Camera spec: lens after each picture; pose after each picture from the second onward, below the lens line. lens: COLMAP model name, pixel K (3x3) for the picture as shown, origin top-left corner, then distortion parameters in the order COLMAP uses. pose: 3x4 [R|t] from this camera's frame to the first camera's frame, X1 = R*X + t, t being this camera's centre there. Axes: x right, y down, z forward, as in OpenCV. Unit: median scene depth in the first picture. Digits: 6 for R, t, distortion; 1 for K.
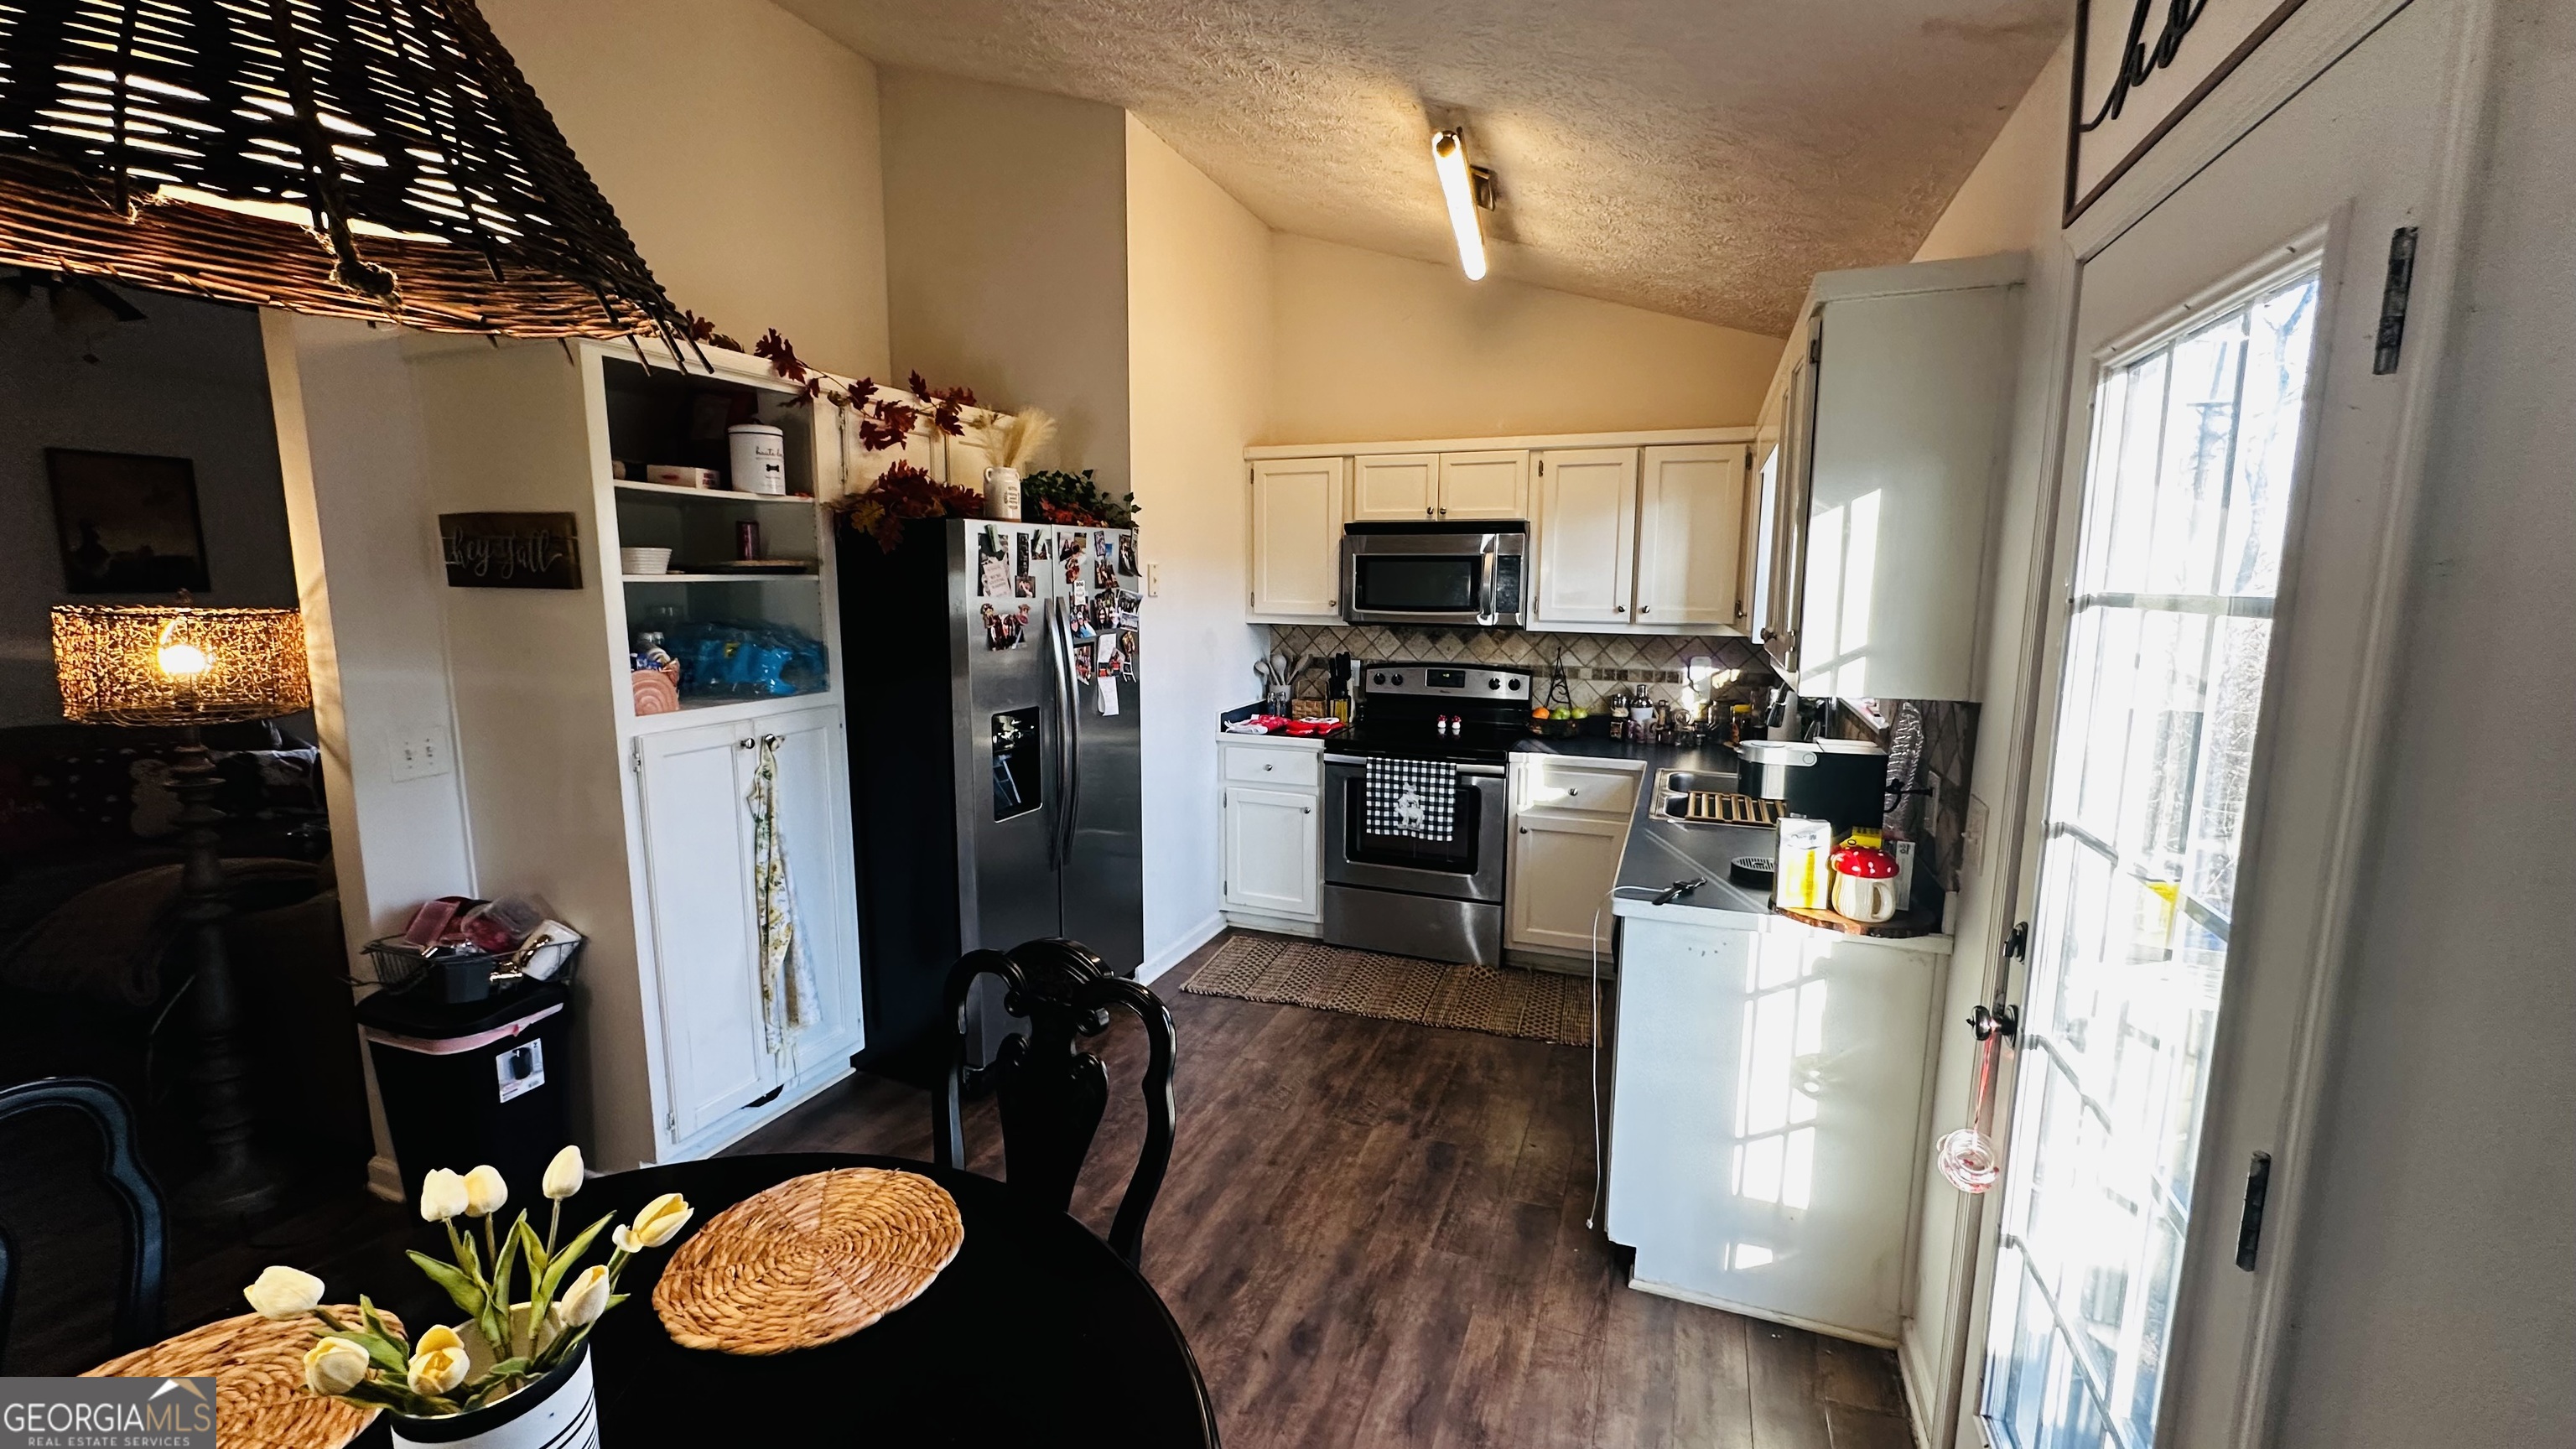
lens RADIAL K [[1027.5, 0, 1289.2], [0, 1027.5, 723.4], [0, 0, 1]] dist [0.000958, -0.000039]
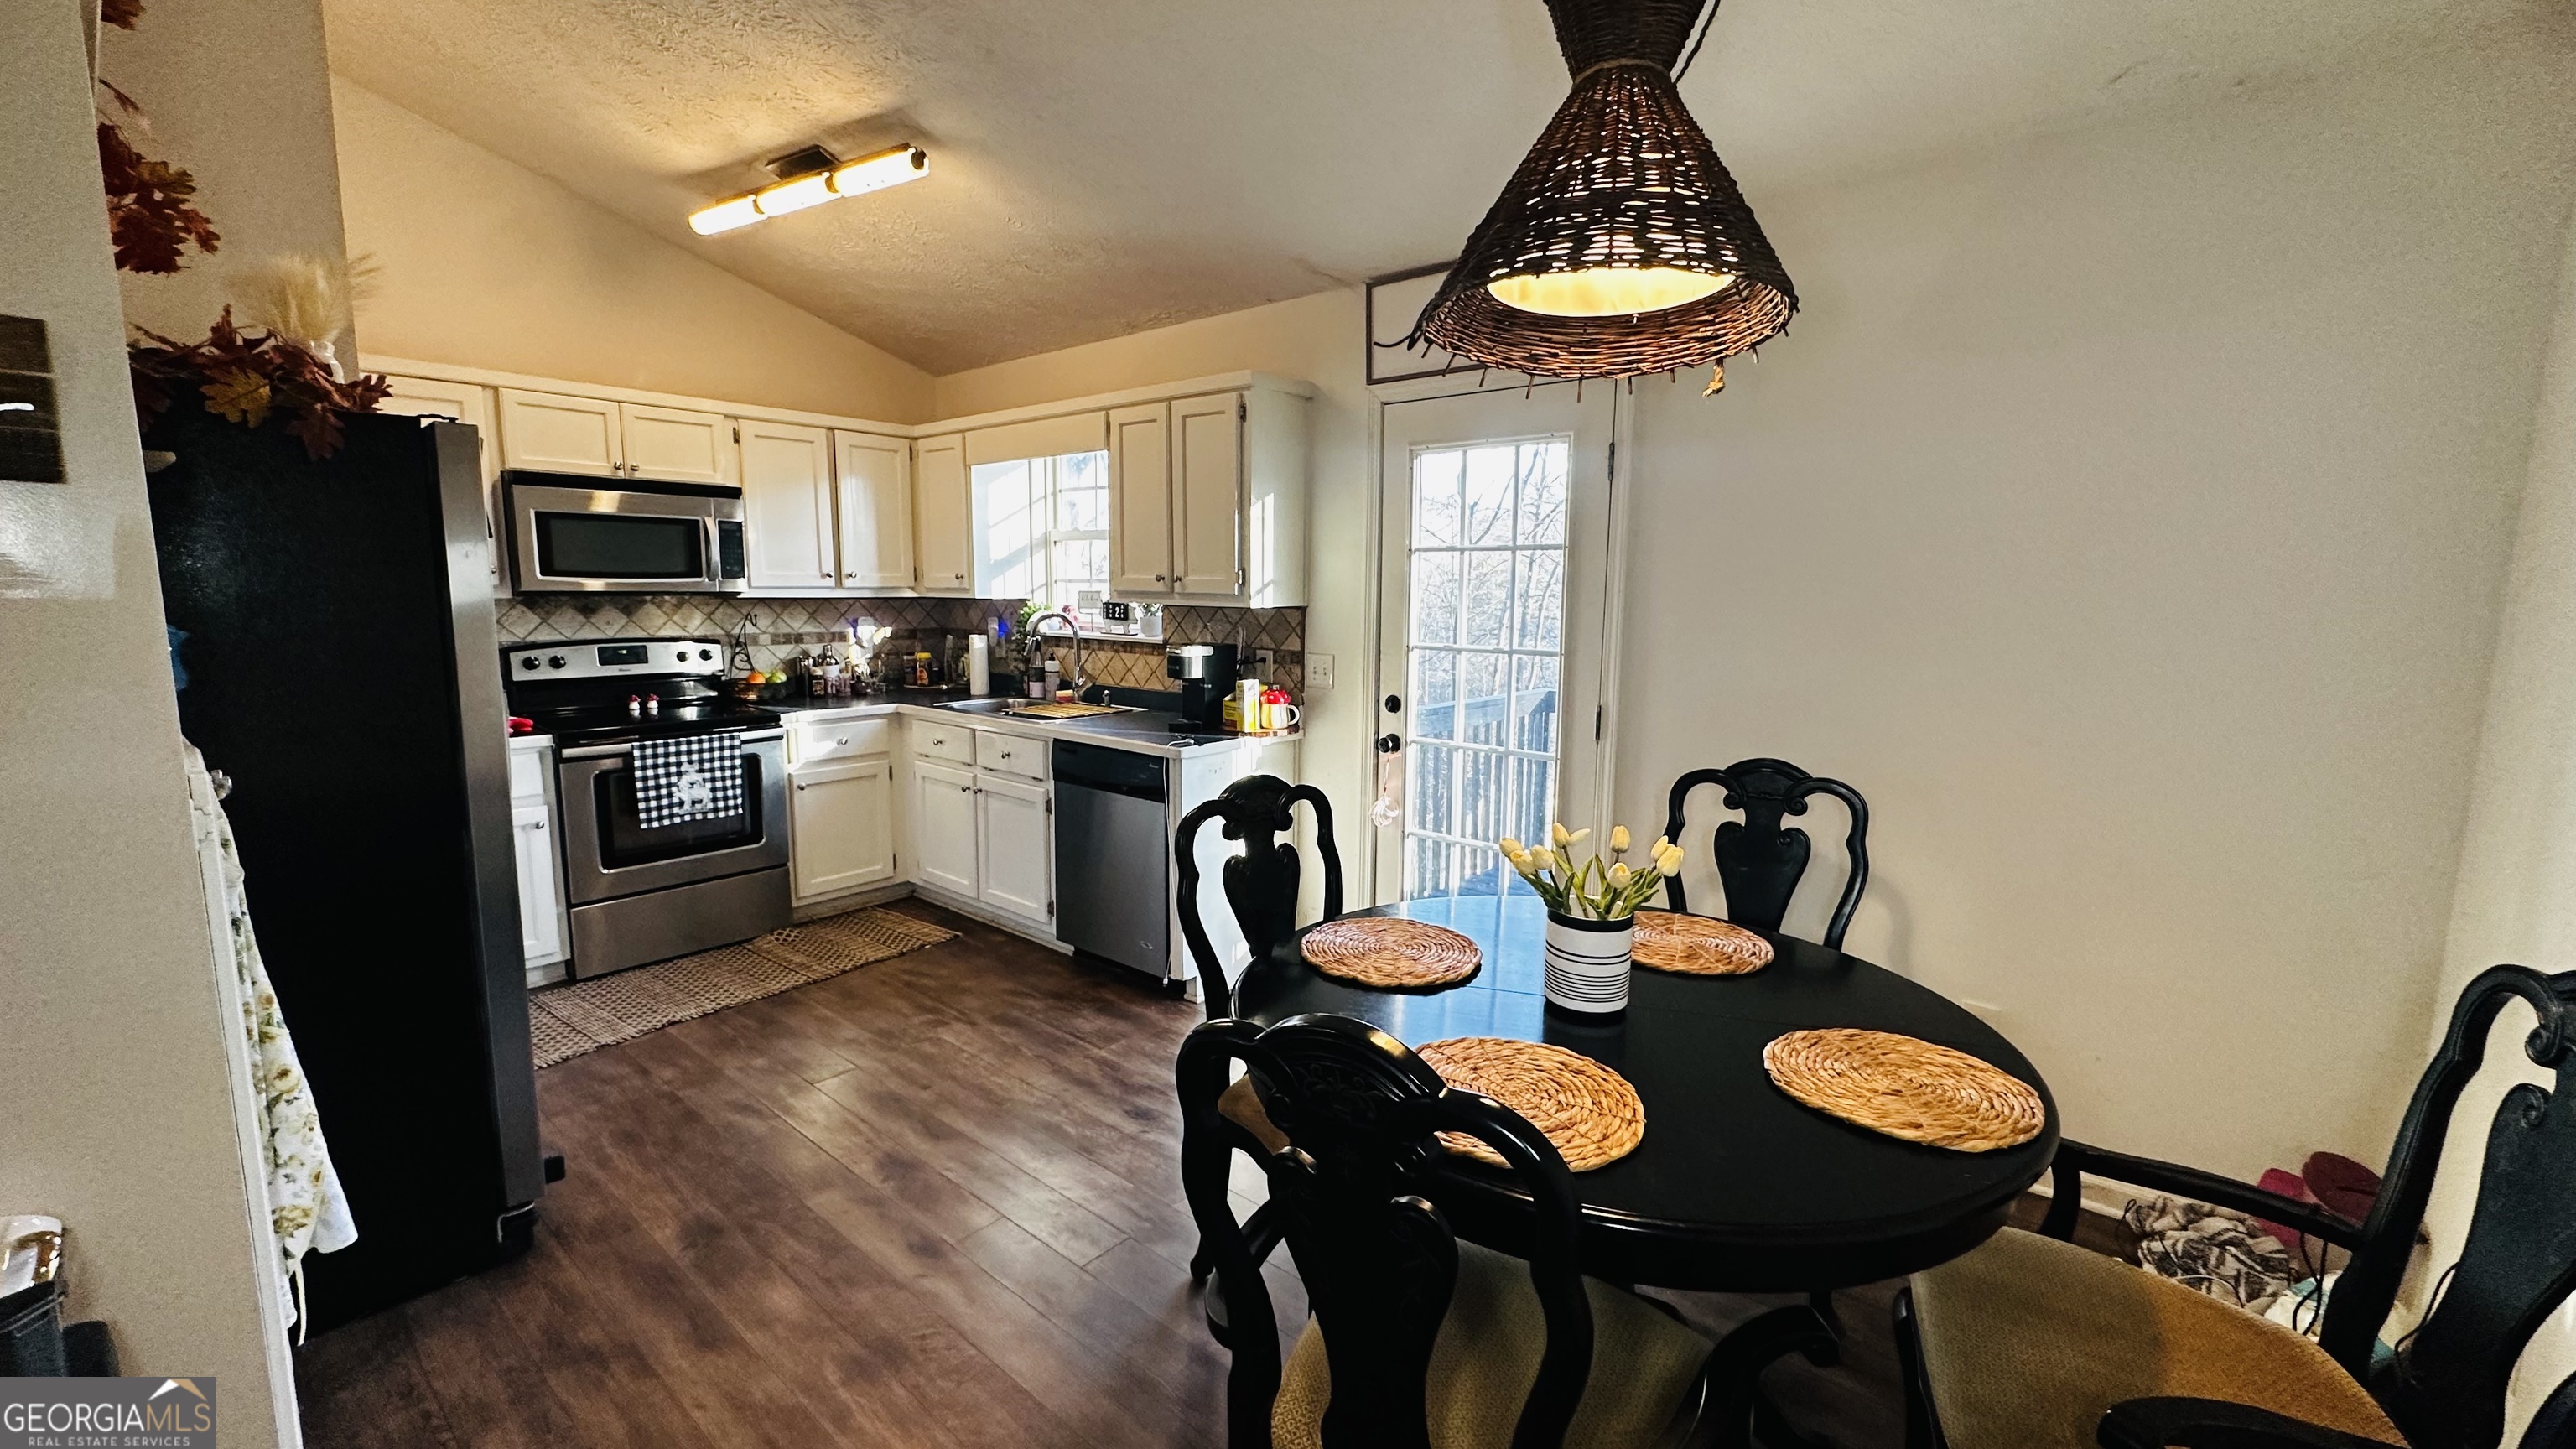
lens RADIAL K [[1027.5, 0, 1287.8], [0, 1027.5, 720.8], [0, 0, 1]] dist [0.000958, -0.000039]
pose [[0.328677, -0.128928, 0.935601, -0.562442], [0.127415, 0.987635, 0.091338, 0.005288], [-0.935808, 0.089189, 0.341040, 0.175141]]
